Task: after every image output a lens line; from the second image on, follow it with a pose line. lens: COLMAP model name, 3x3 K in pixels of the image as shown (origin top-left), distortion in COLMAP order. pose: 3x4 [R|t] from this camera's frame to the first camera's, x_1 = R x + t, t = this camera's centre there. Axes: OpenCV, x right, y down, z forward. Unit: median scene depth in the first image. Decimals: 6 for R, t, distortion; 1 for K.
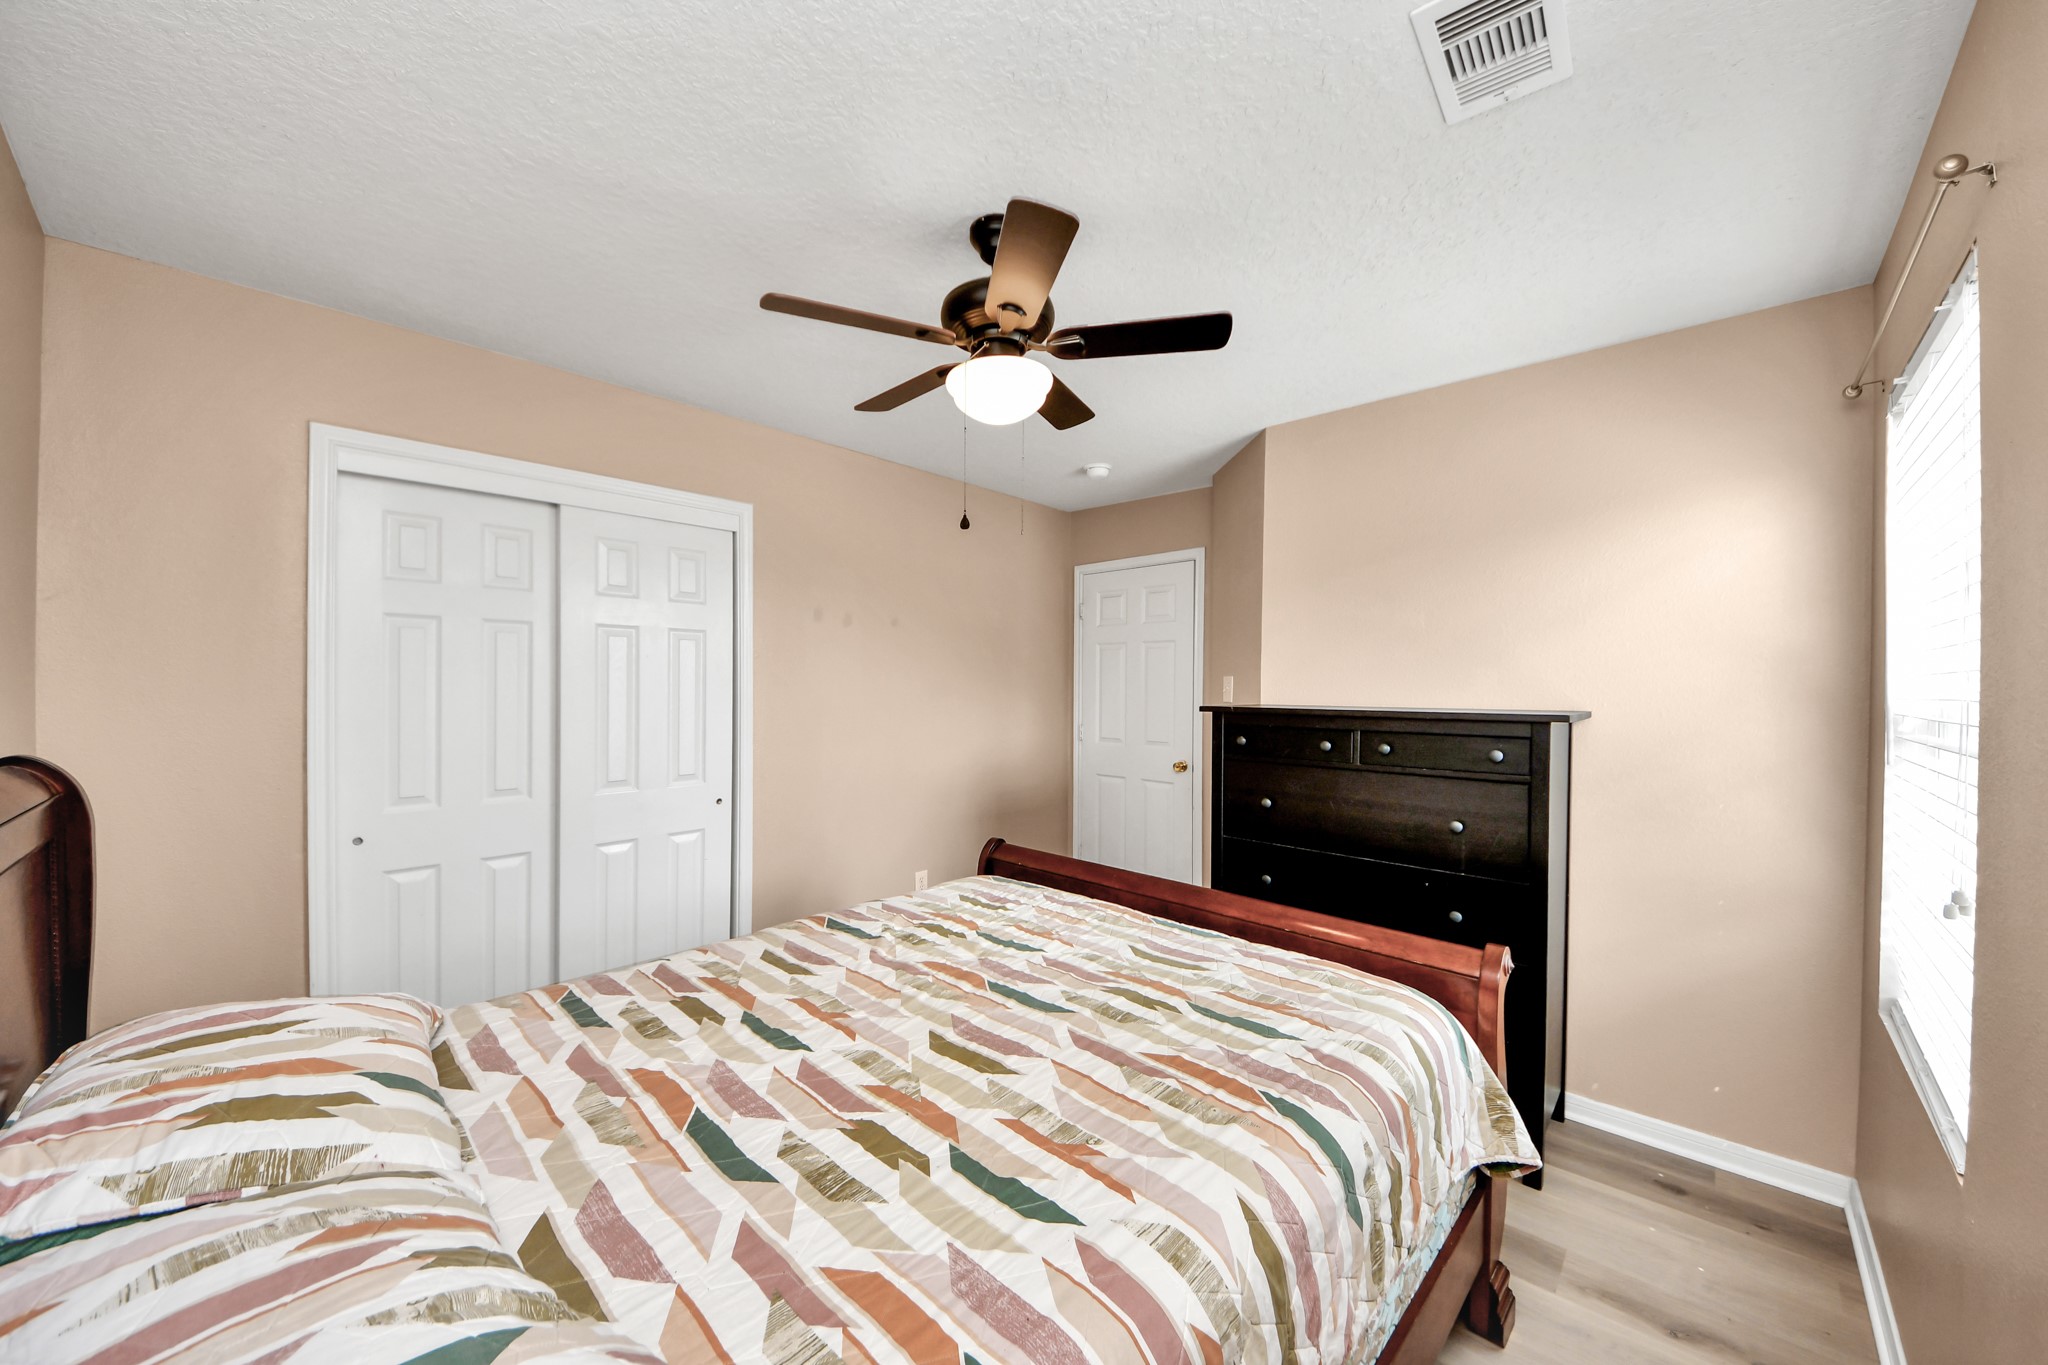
lens RADIAL K [[753.4, 0, 1021.5], [0, 753.4, 647.5], [0, 0, 1]] dist [-0.013271, -0.000240]
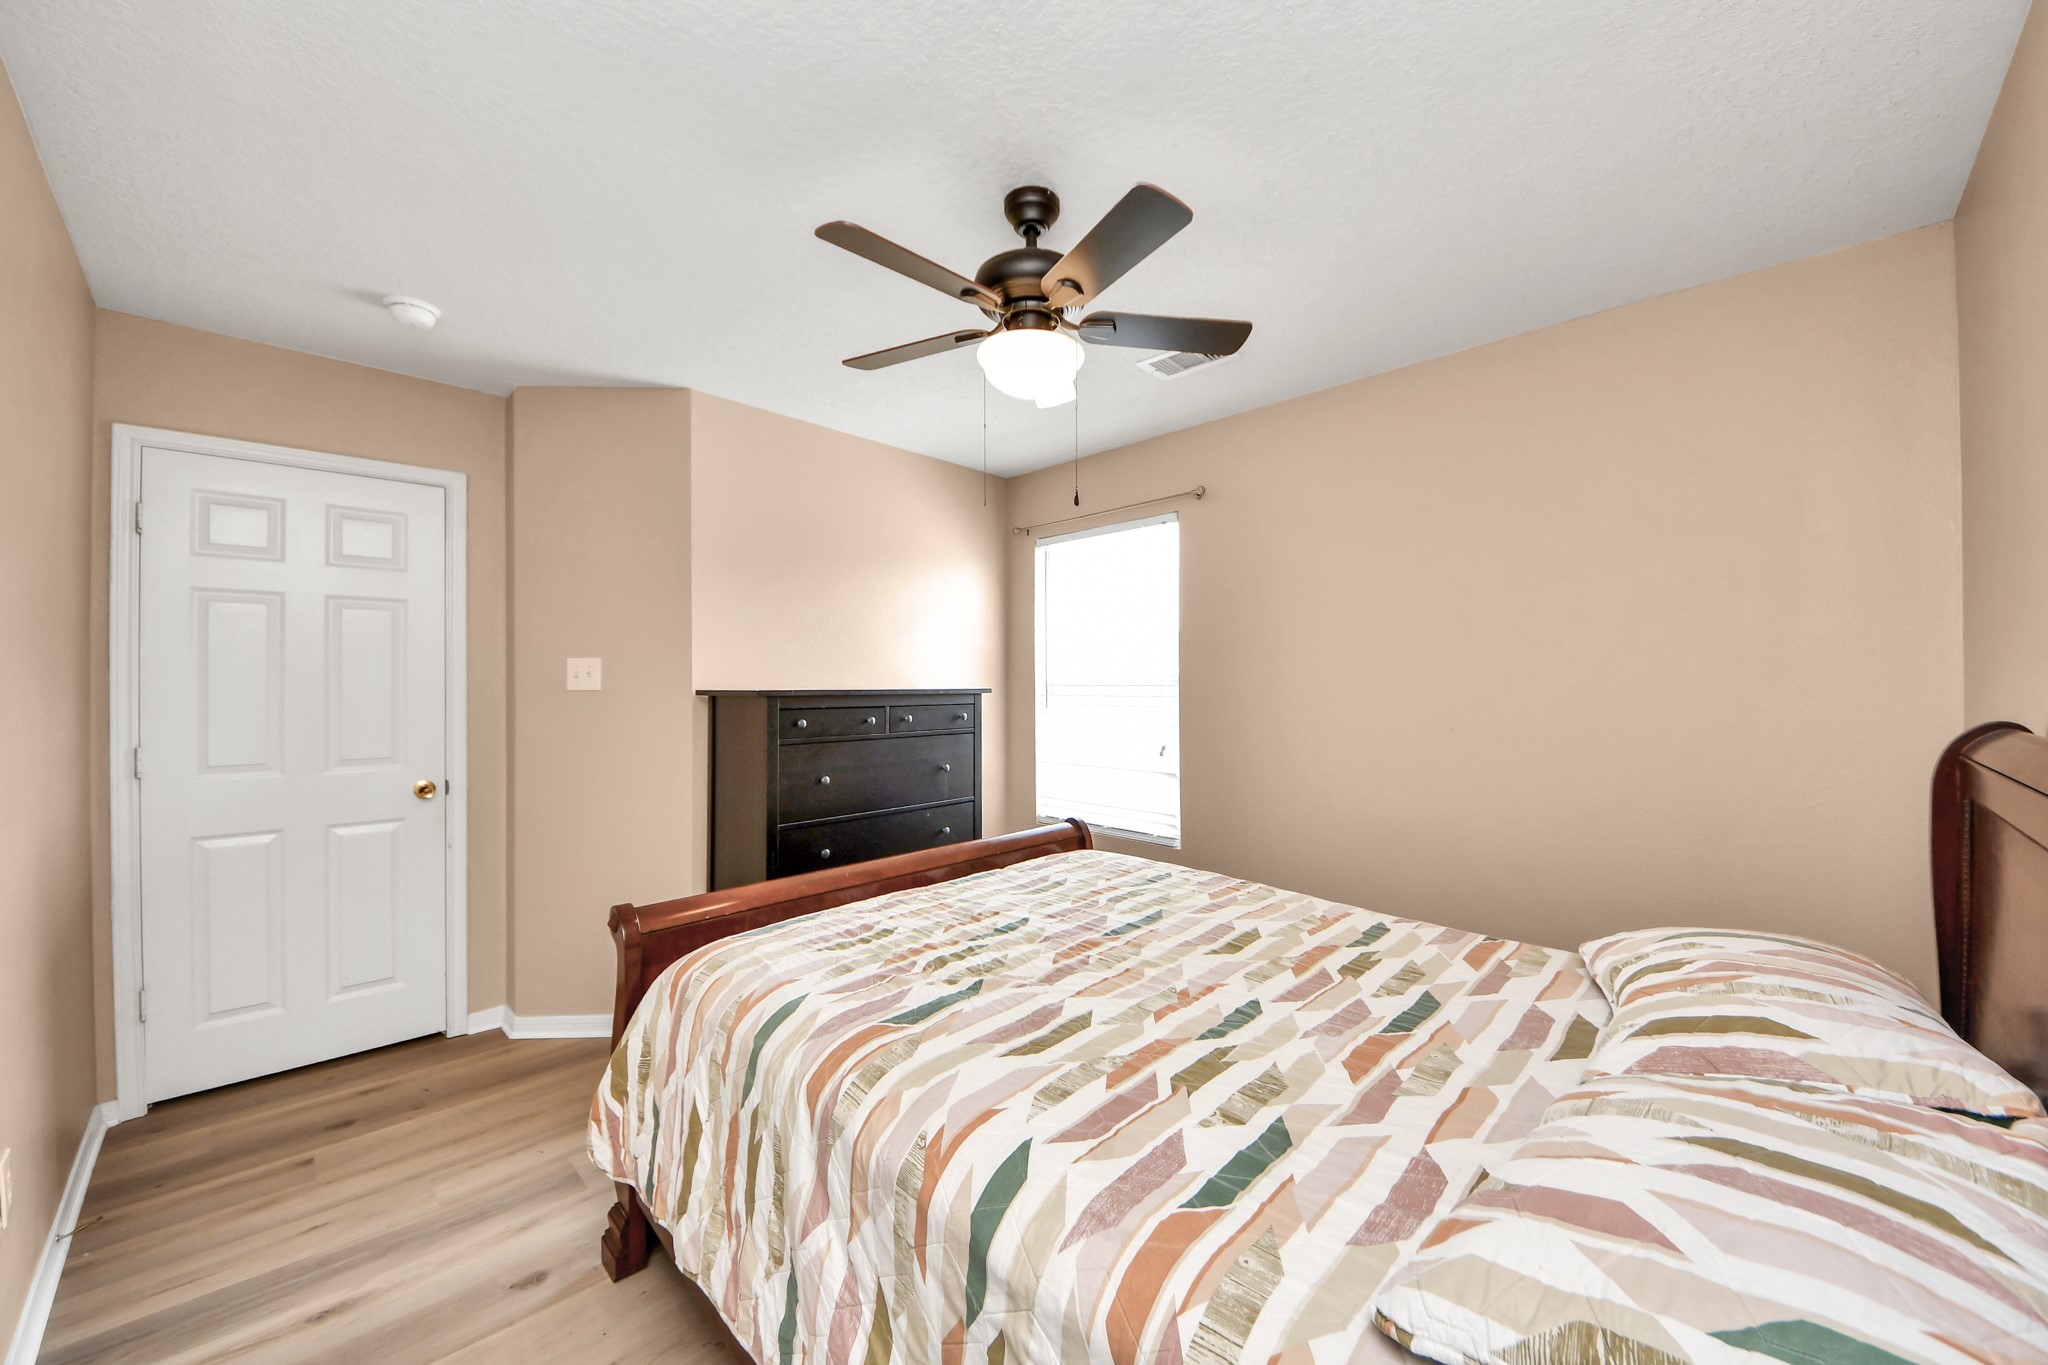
lens RADIAL K [[725.8, 0, 1024.0], [0, 725.8, 682.5], [0, 0, 1]] dist [0.000317, 0.000109]
pose [[0.055658, -0.018606, 0.998277, -1.225549], [-0.036753, 0.999111, 0.020670, 0.056012], [-0.997773, -0.037841, 0.054925, 1.172880]]
